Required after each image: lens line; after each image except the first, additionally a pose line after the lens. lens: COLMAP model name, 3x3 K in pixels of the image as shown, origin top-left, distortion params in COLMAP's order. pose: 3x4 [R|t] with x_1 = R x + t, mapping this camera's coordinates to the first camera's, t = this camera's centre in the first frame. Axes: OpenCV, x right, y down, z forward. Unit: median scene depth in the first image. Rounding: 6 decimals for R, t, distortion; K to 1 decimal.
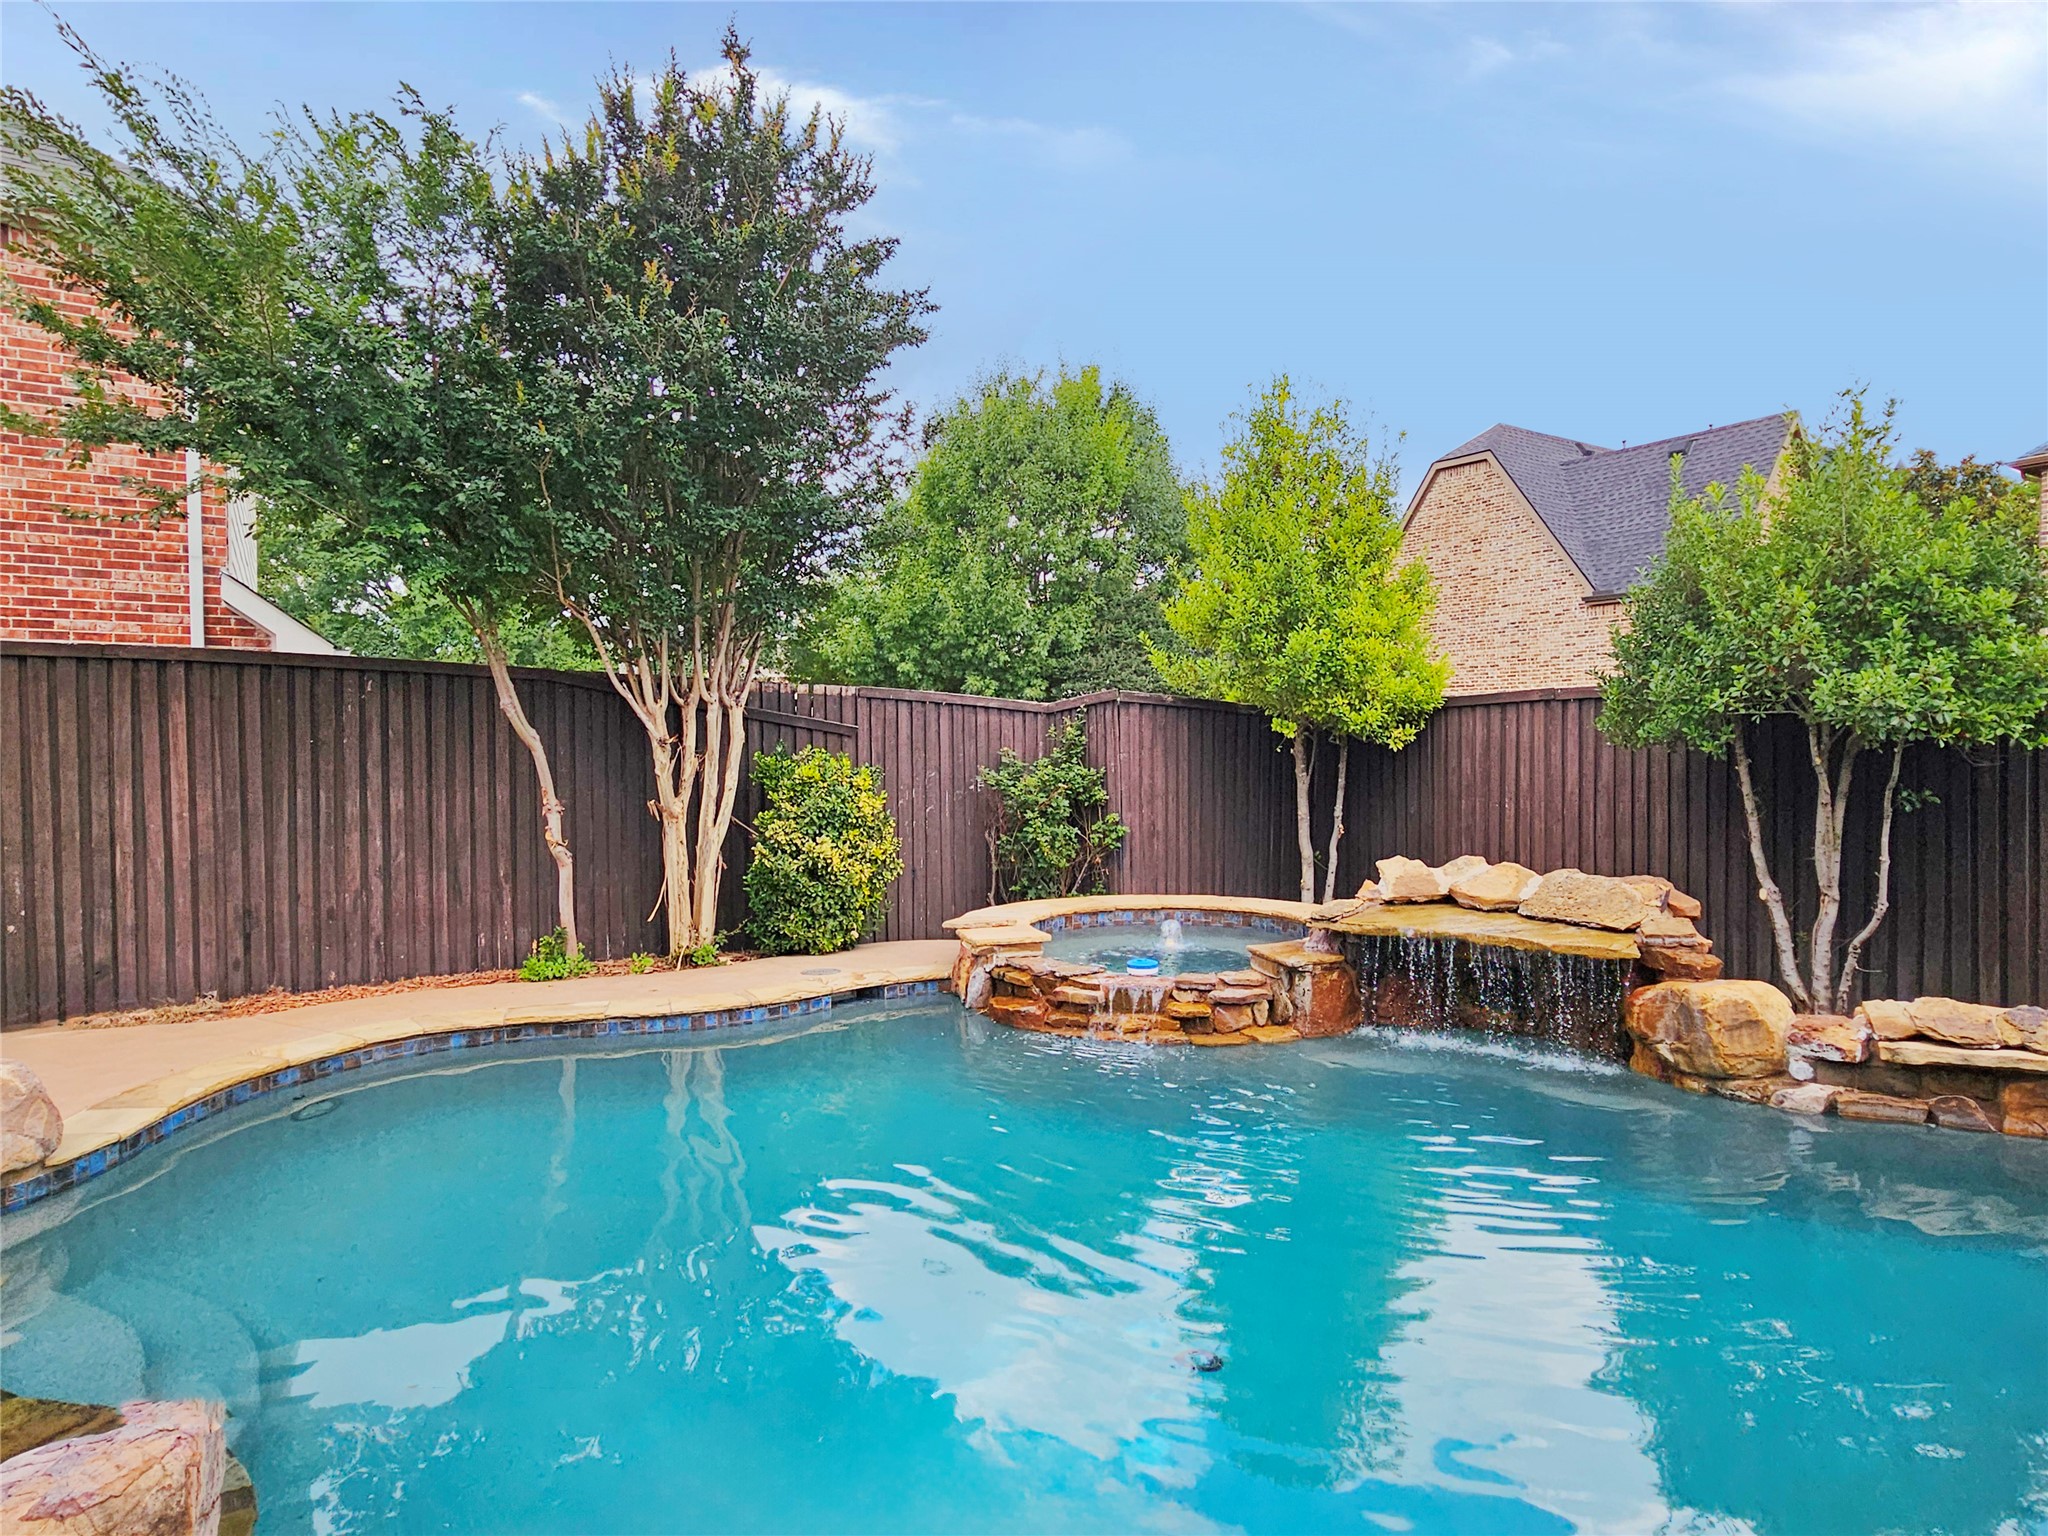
lens RADIAL K [[1152.7, 0, 1027.6], [0, 1152.7, 769.7], [0, 0, 1]] dist [0.005825, -0.000640]
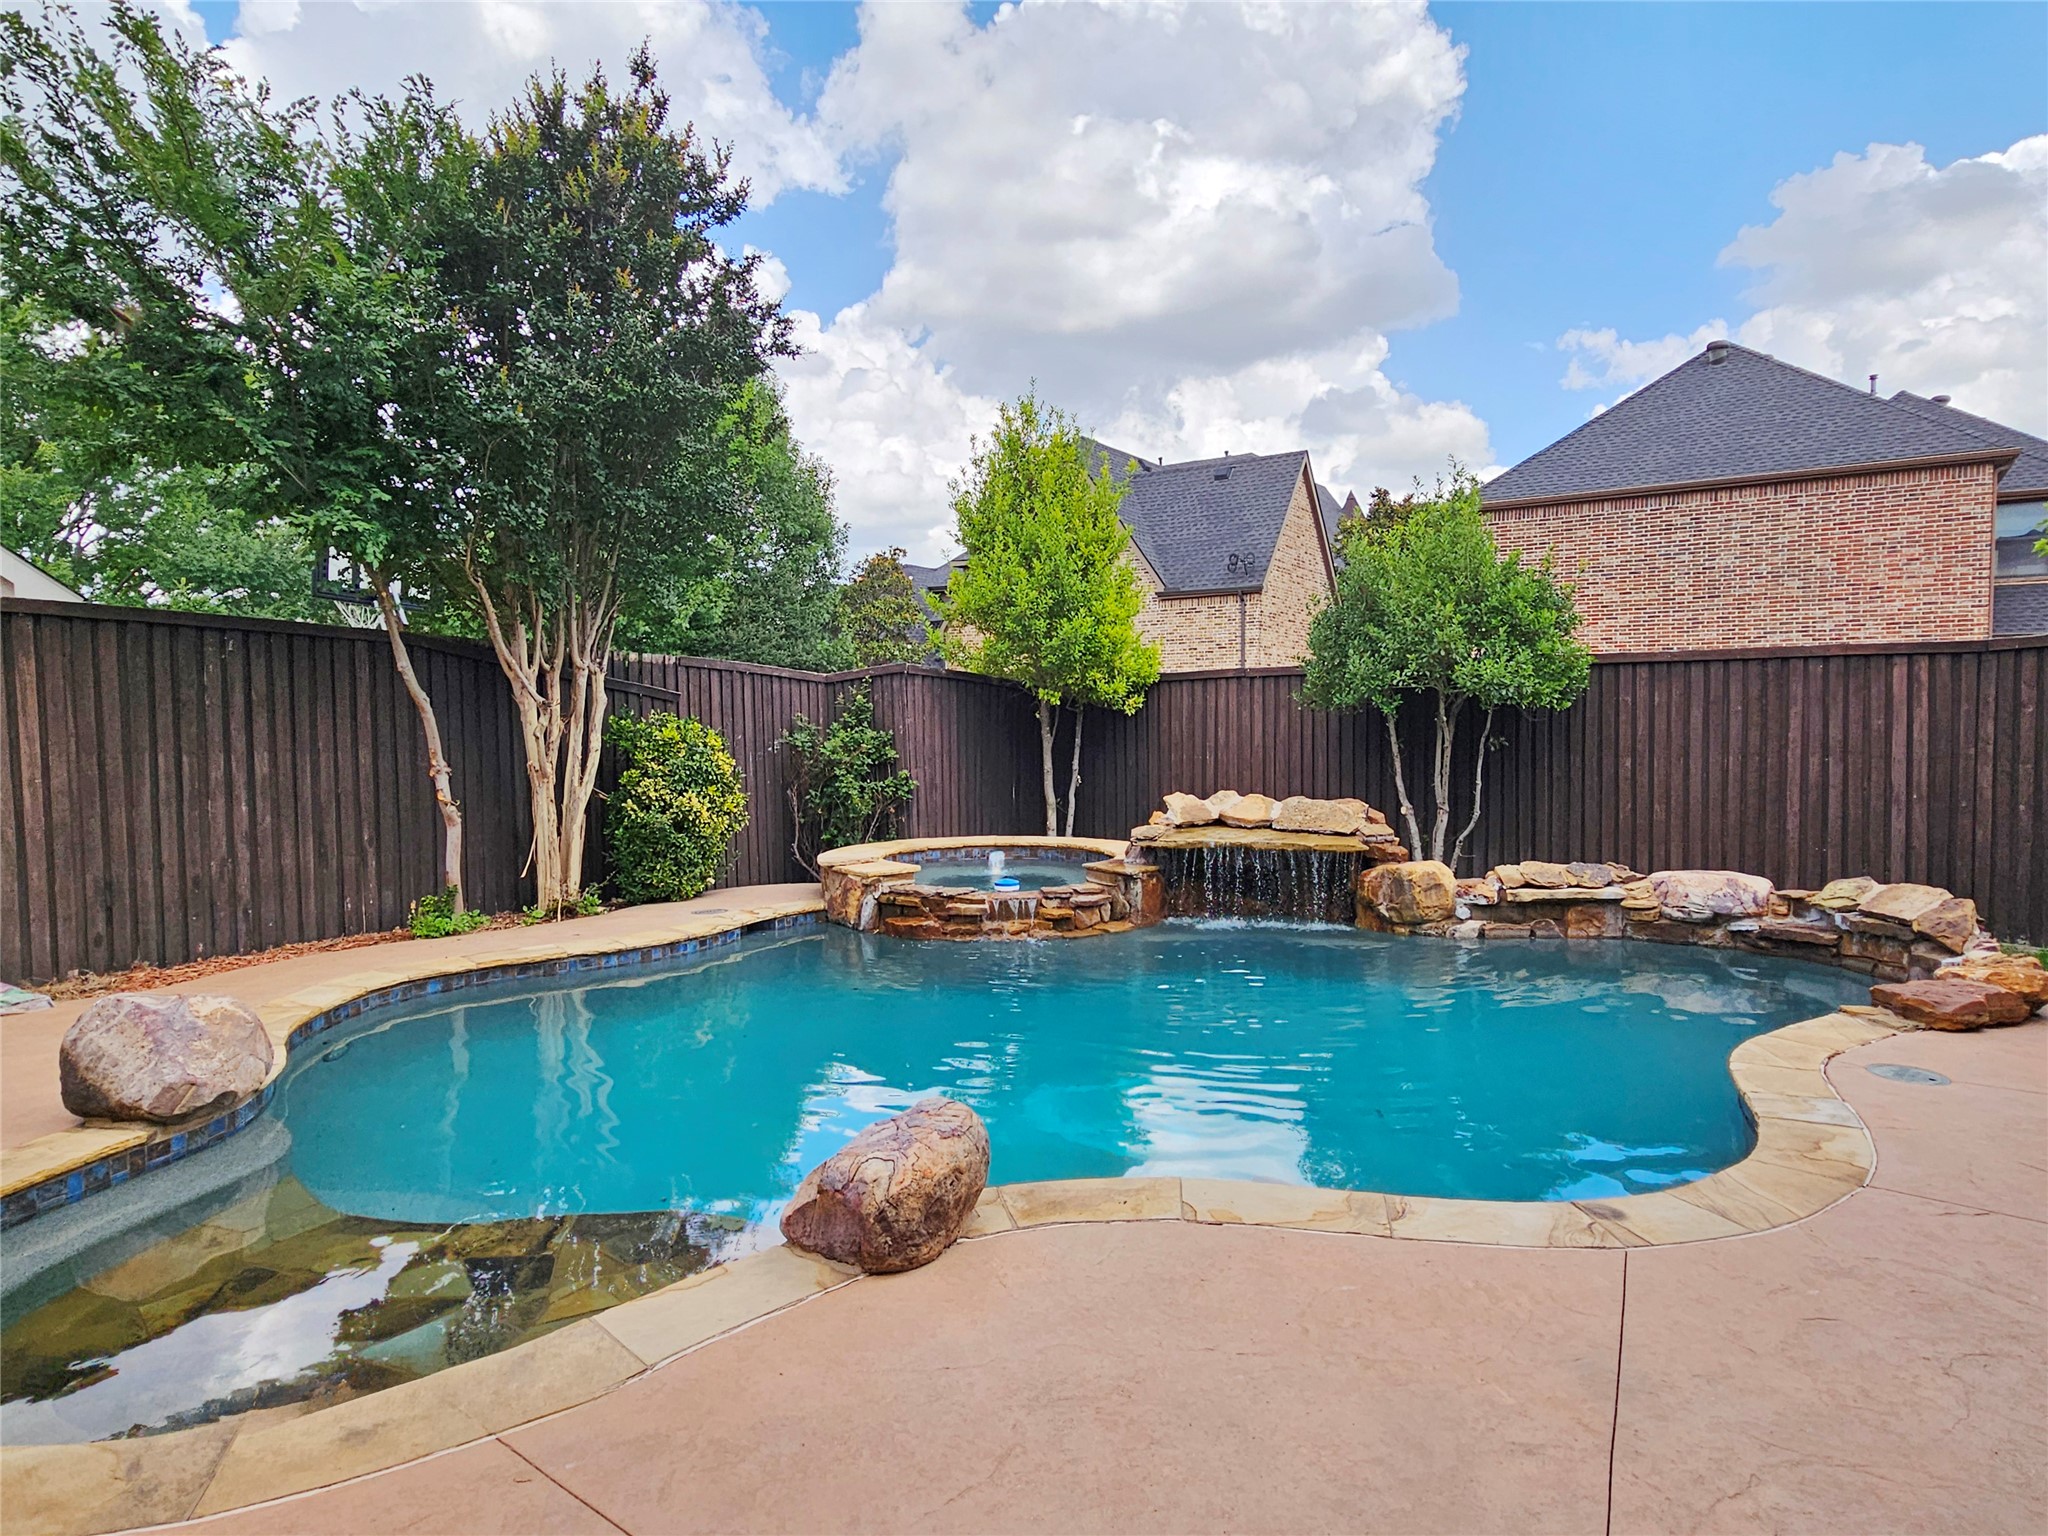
lens RADIAL K [[1152.7, 0, 1019.8], [0, 1152.7, 770.7], [0, 0, 1]] dist [0.005825, -0.000640]
pose [[0.921660, -0.018457, 0.387560, -0.350092], [0.009793, 0.999656, 0.024320, 0.015457], [-0.387875, -0.018620, 0.921524, -0.150103]]
